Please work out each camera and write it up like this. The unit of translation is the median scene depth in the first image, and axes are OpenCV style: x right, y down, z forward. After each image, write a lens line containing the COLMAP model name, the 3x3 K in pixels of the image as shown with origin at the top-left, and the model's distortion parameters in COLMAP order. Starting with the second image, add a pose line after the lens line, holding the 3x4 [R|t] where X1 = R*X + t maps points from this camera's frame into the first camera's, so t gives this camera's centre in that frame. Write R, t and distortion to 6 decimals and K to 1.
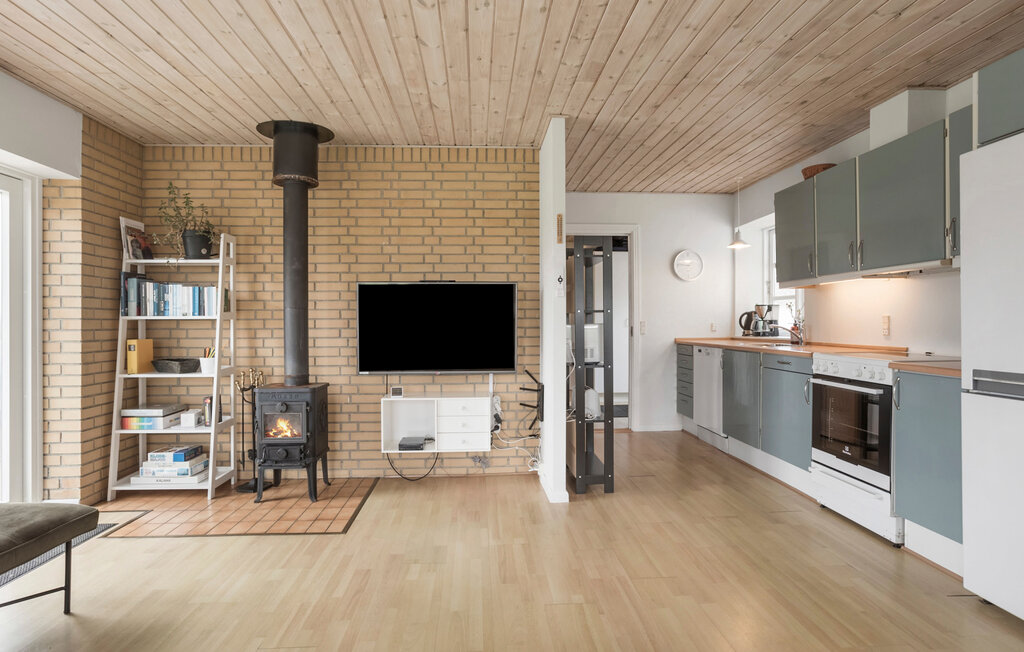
lens RADIAL K [[538.3, 0, 513.8], [0, 538.3, 332.0], [0, 0, 1]] dist [-0.012734, 0.002658]
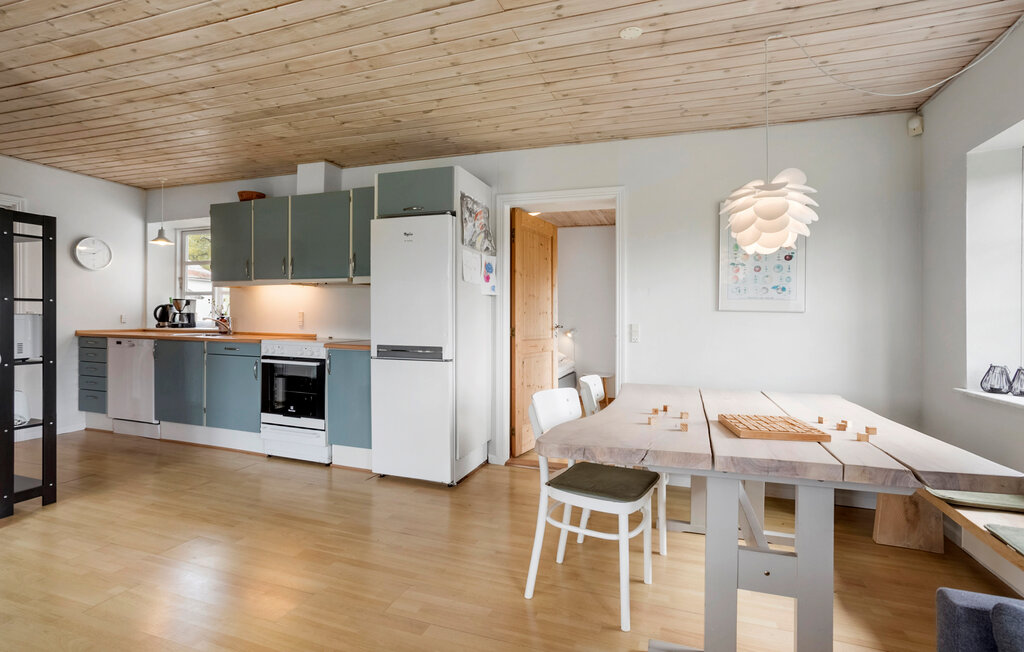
lens RADIAL K [[501.2, 0, 510.1], [0, 501.2, 321.5], [0, 0, 1]] dist [-0.019035, 0.000912]
pose [[0.393291, 0.005339, 0.919398, -0.312020], [0.000055, 0.999983, -0.005830, 0.002001], [-0.919414, 0.002343, 0.393284, -0.025482]]
